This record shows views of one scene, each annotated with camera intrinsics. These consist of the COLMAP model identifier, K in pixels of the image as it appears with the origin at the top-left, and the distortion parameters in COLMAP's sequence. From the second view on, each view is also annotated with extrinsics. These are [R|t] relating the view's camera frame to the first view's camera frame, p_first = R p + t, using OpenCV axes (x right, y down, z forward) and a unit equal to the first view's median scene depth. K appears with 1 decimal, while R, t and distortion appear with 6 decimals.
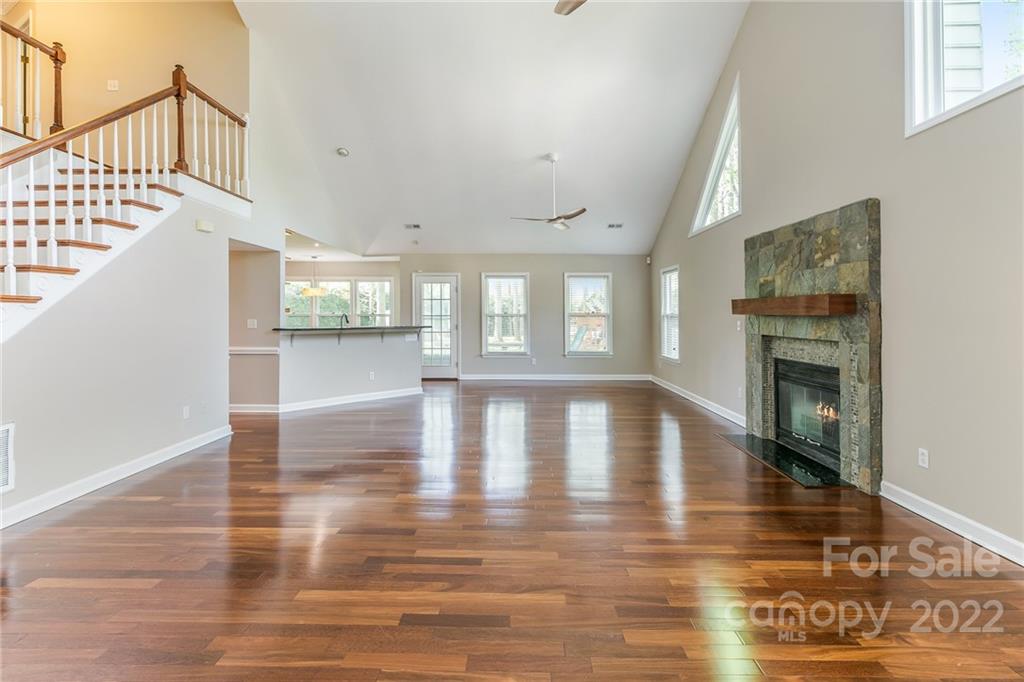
lens RADIAL K [[454.8, 0, 515.3], [0, 454.8, 308.5], [0, 0, 1]] dist [-0.000098, -0.000324]
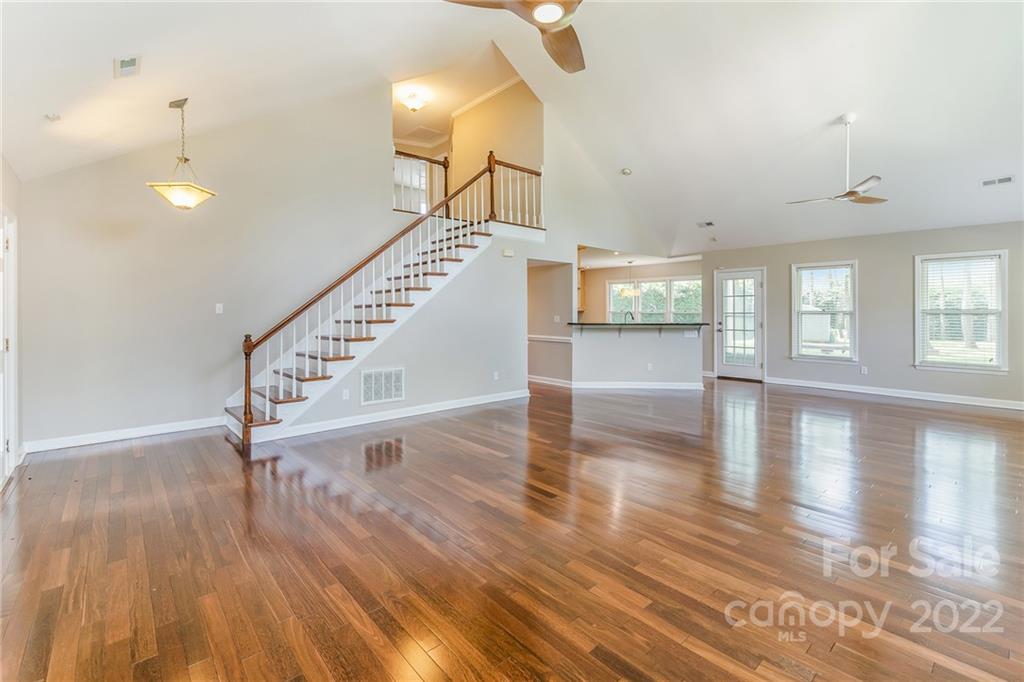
lens RADIAL K [[454.8, 0, 517.4], [0, 454.8, 315.1], [0, 0, 1]] dist [-0.000098, -0.000324]
pose [[0.675257, 0.003686, -0.737574, 0.395878], [0.011564, 0.999812, 0.015584, -0.000593], [0.737492, -0.019052, 0.675087, 0.011608]]
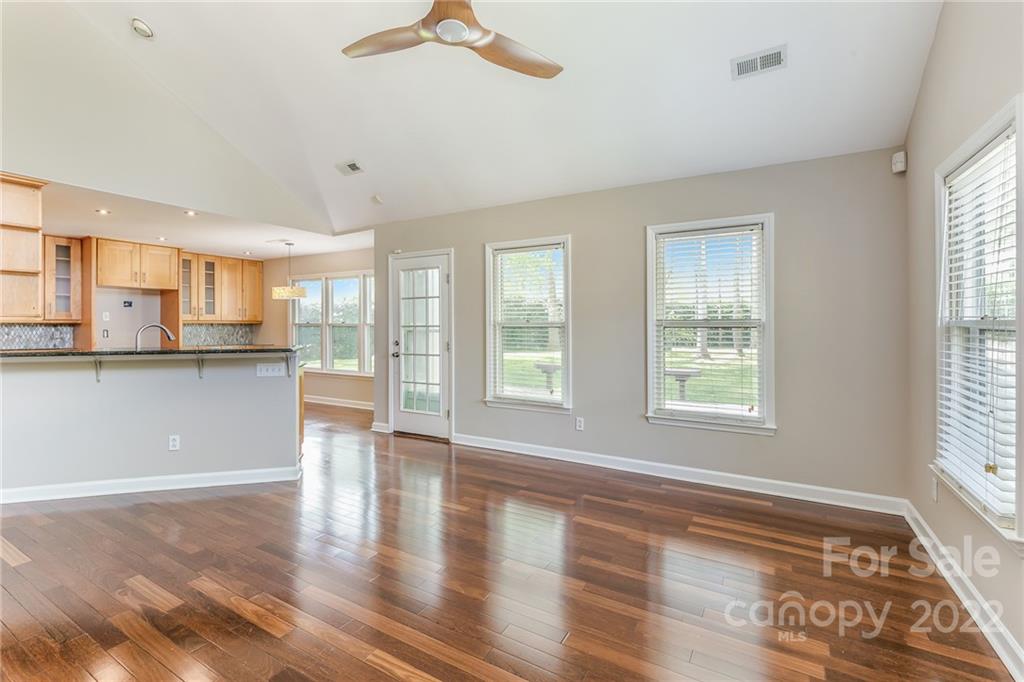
lens RADIAL K [[454.8, 0, 512.5], [0, 454.8, 328.8], [0, 0, 1]] dist [-0.000098, -0.000324]
pose [[0.871543, 0.002071, -0.490315, 0.377870], [0.010744, 0.999670, 0.023320, 0.012710], [0.490201, -0.025592, 0.871233, 1.008174]]
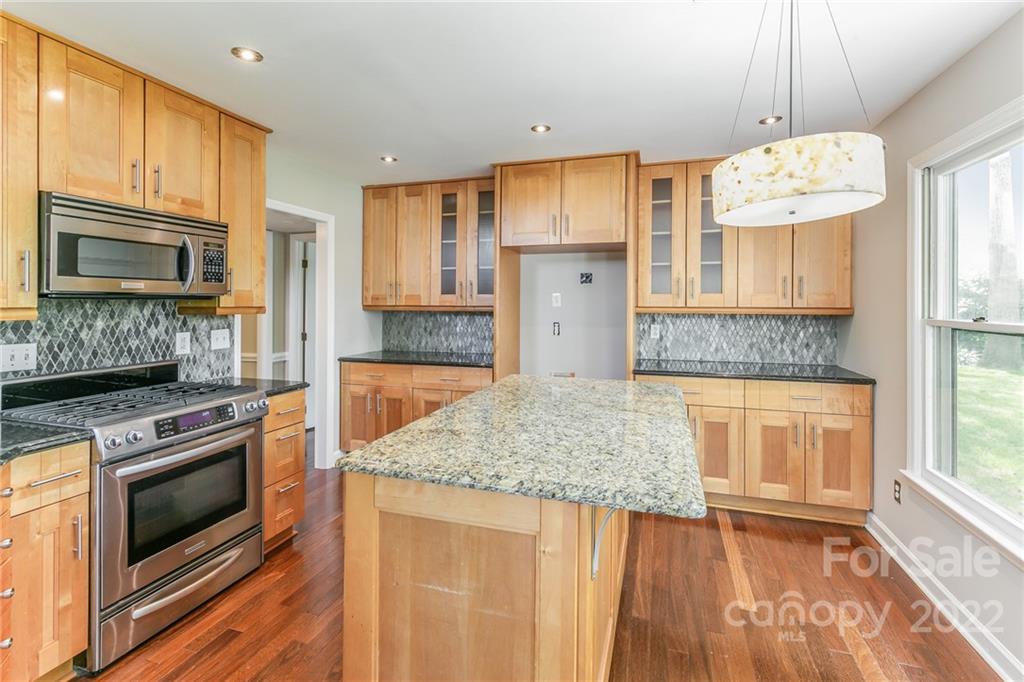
lens RADIAL K [[454.8, 0, 520.0], [0, 454.8, 302.7], [0, 0, 1]] dist [-0.000098, -0.000324]
pose [[-0.292917, -0.002568, -0.956134, -0.495260], [0.010516, 0.999927, -0.005907, 0.004093], [0.956080, -0.011786, -0.292869, 1.746027]]
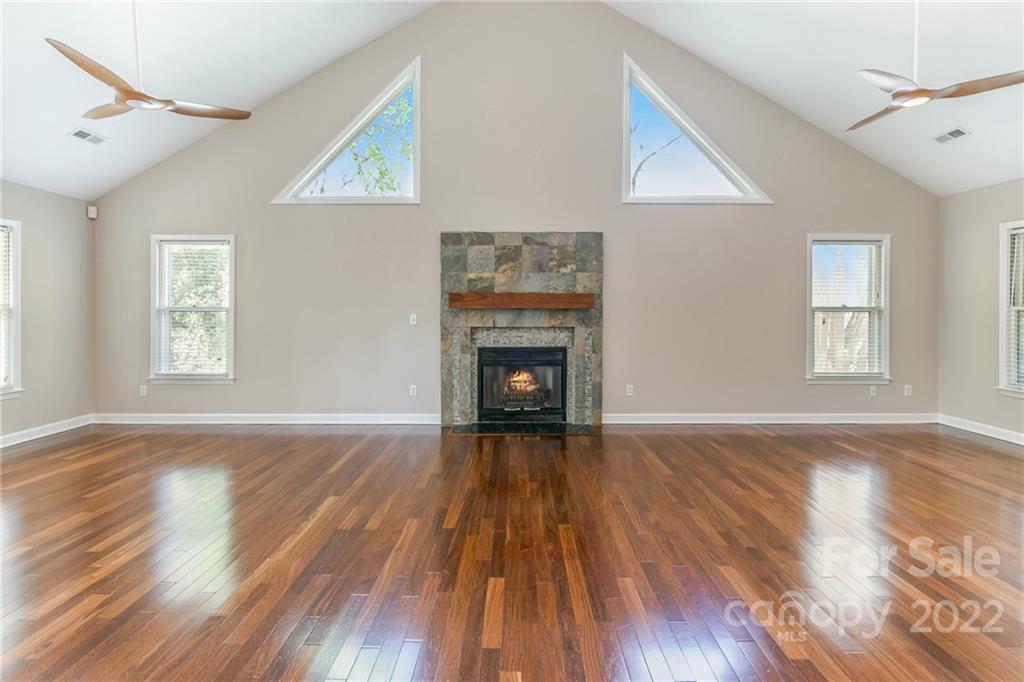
lens RADIAL K [[454.8, 0, 504.2], [0, 454.8, 308.3], [0, 0, 1]] dist [-0.000098, -0.000324]
pose [[0.003741, 0.002064, 0.999991, -0.494325], [-0.013857, 0.999902, -0.002012, 0.014173], [-0.999897, -0.013850, 0.003769, 0.864945]]
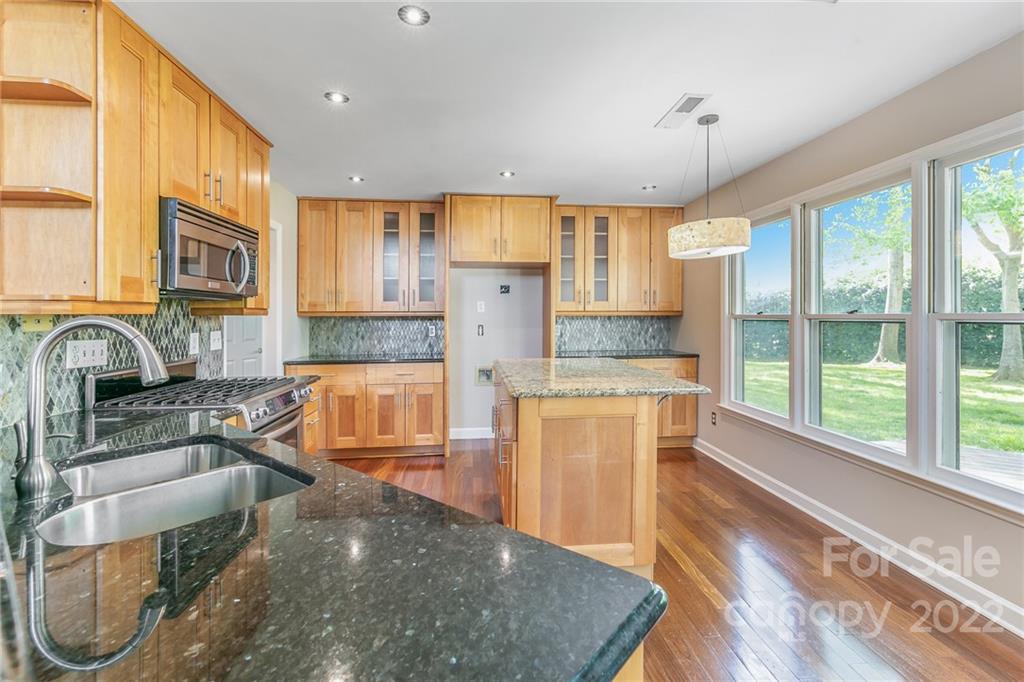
lens RADIAL K [[454.8, 0, 515.1], [0, 454.8, 319.5], [0, 0, 1]] dist [-0.000098, -0.000324]
pose [[0.112982, 0.001696, -0.993596, -0.302397], [0.018706, 0.999818, 0.003833, 0.020324], [0.993421, -0.019019, 0.112930, 1.537067]]
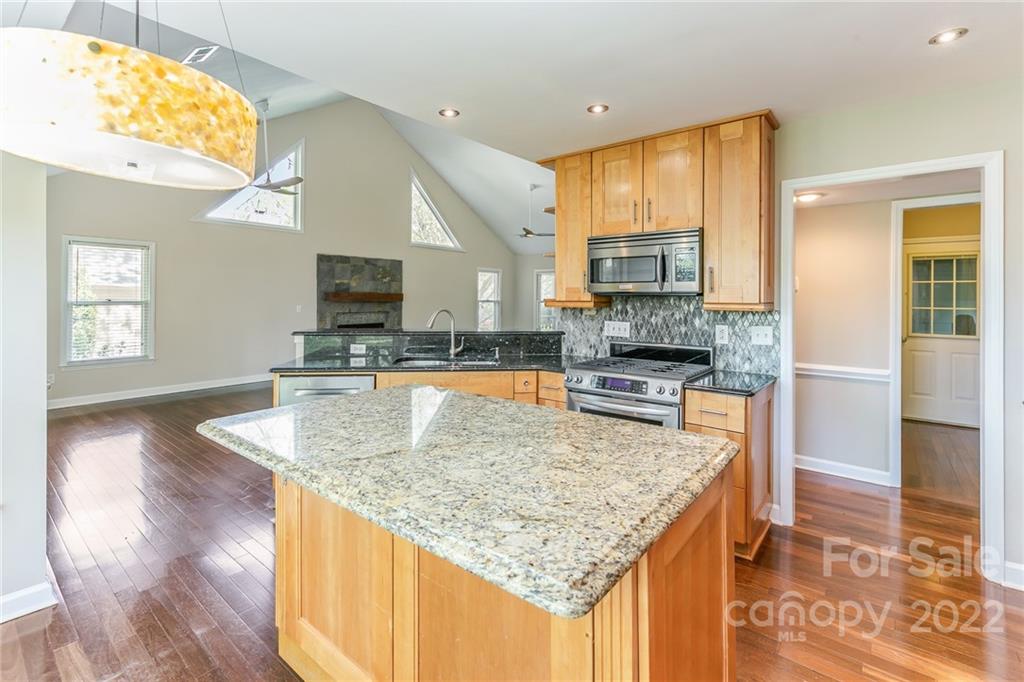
lens RADIAL K [[454.8, 0, 526.4], [0, 454.8, 299.9], [0, 0, 1]] dist [-0.000098, -0.000324]
pose [[-0.801660, -0.009918, 0.597698, -1.040891], [-0.015233, 0.999877, -0.003839, 0.004259], [-0.597586, -0.012182, -0.801712, 1.862165]]
